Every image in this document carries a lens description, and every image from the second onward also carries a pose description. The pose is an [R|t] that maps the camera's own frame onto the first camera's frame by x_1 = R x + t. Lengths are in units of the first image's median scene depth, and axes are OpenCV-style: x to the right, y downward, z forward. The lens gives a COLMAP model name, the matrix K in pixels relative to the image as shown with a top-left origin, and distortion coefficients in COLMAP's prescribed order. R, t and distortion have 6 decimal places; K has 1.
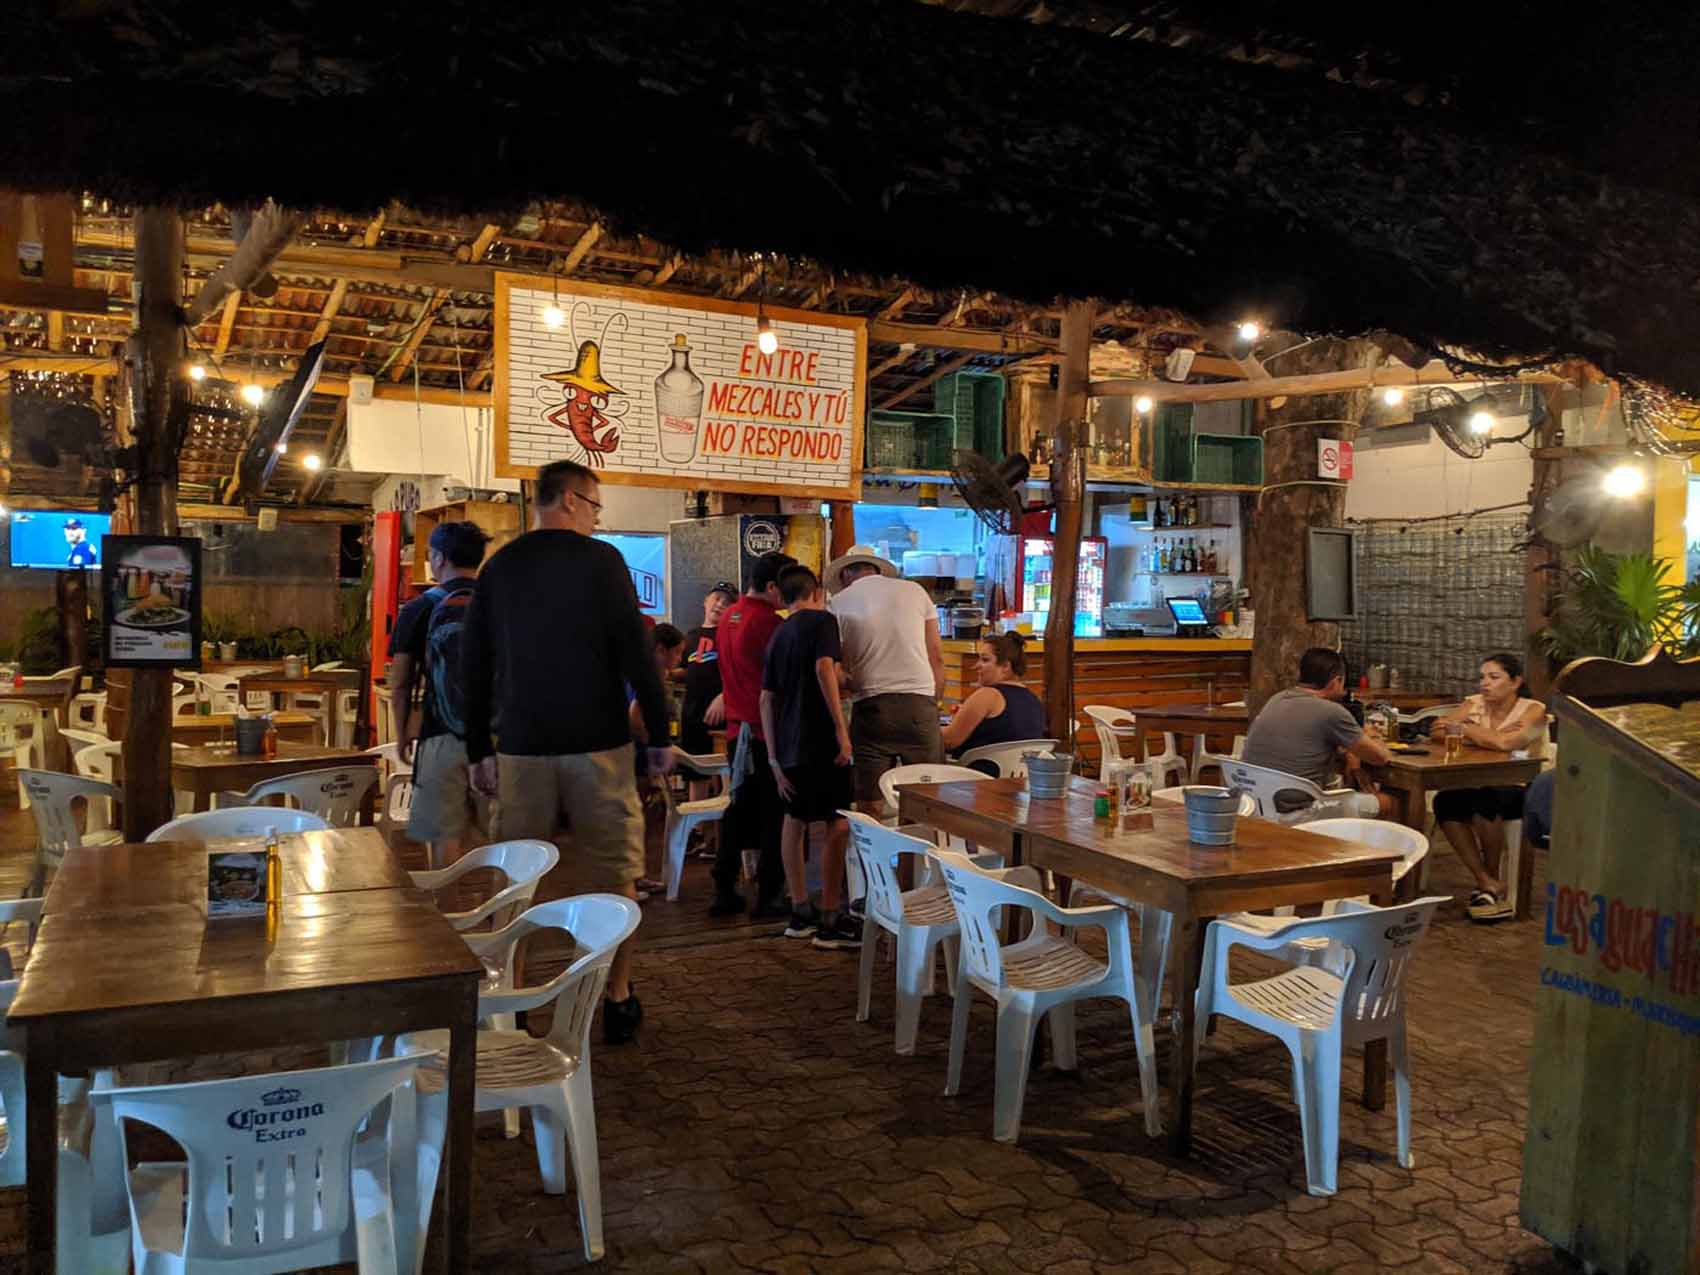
lens RADIAL K [[1399.9, 0, 850.3], [0, 1399.9, 661.8], [0, 0, 1]] dist [0.116225, -0.242735]
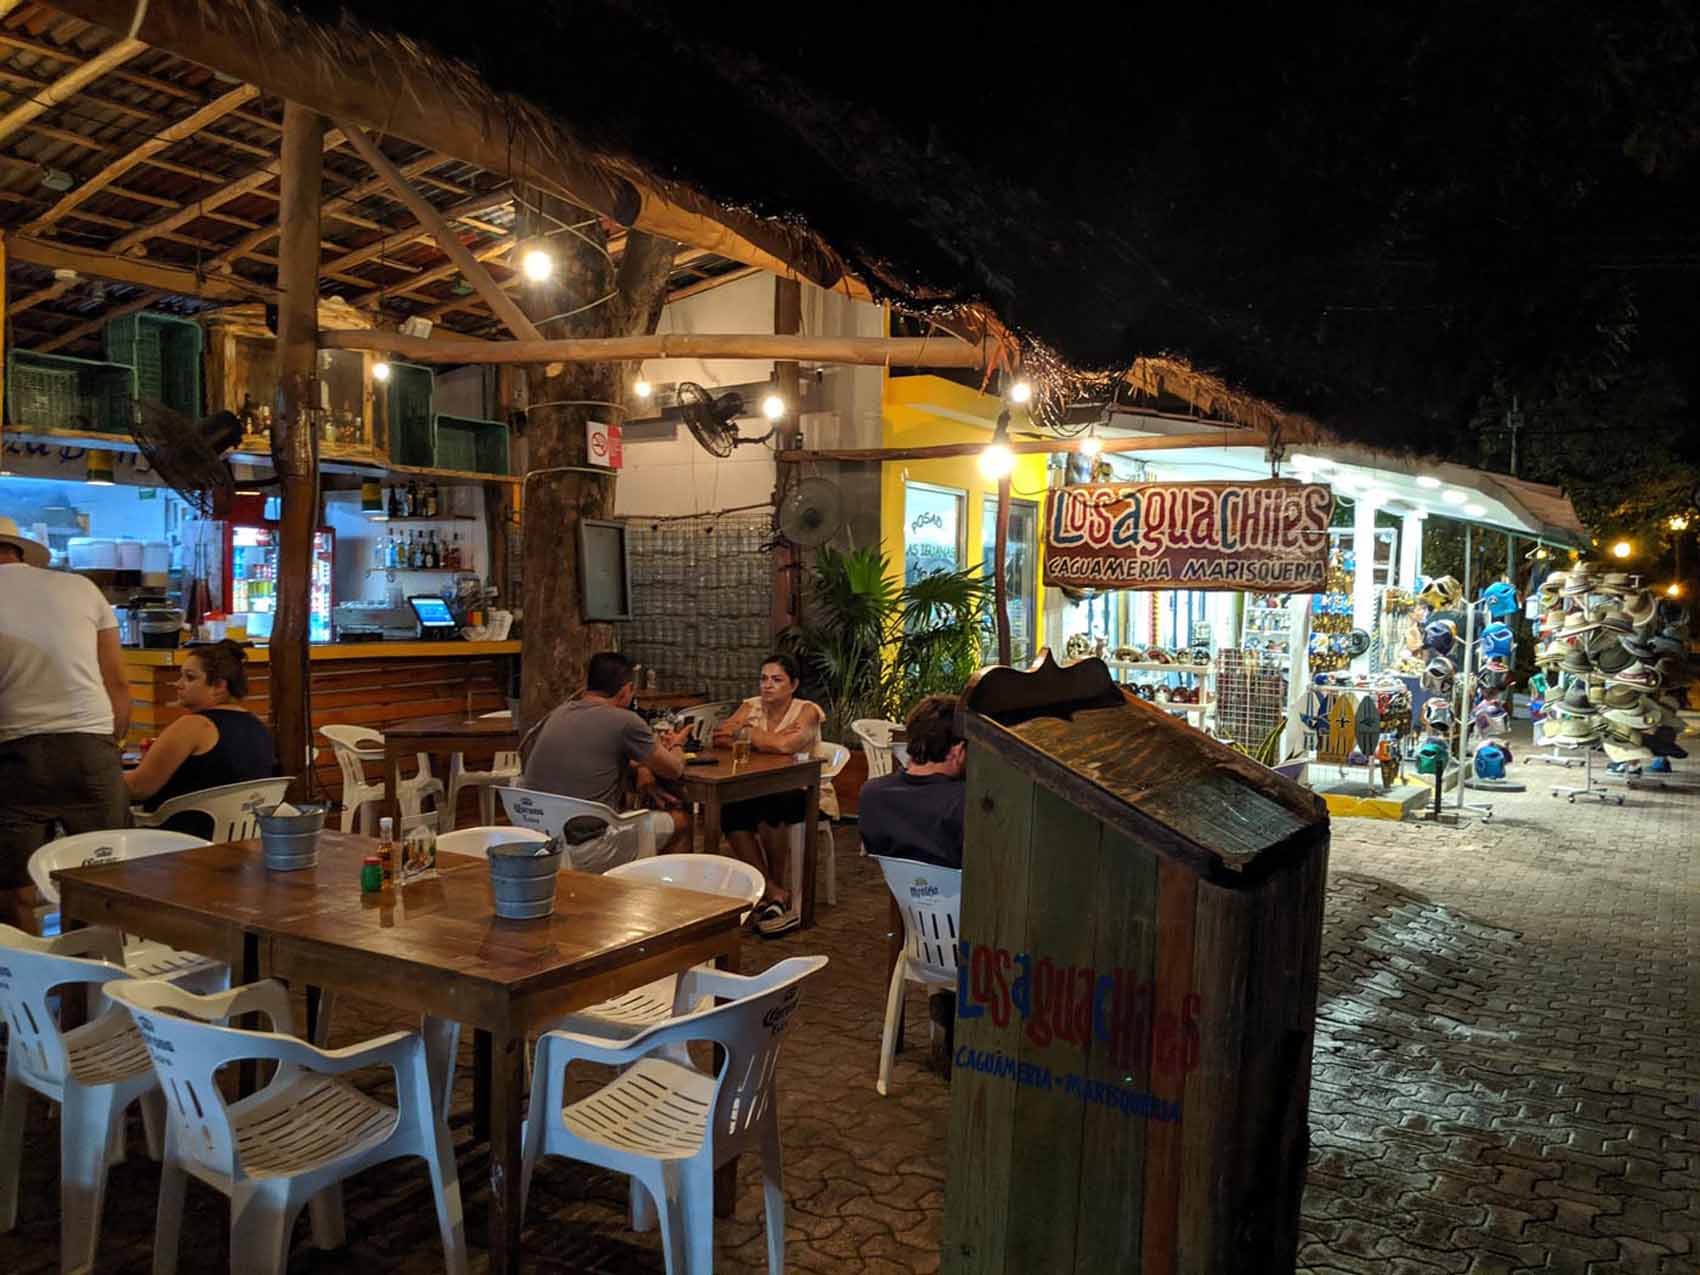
lens RADIAL K [[1399.9, 0, 850.3], [0, 1399.9, 661.8], [0, 0, 1]] dist [0.116225, -0.242735]
pose [[0.859316, -0.025821, 0.510793, 0.008306], [0.025457, 0.999646, 0.007706, -0.004782], [-0.510812, 0.006382, 0.859669, 0.109191]]
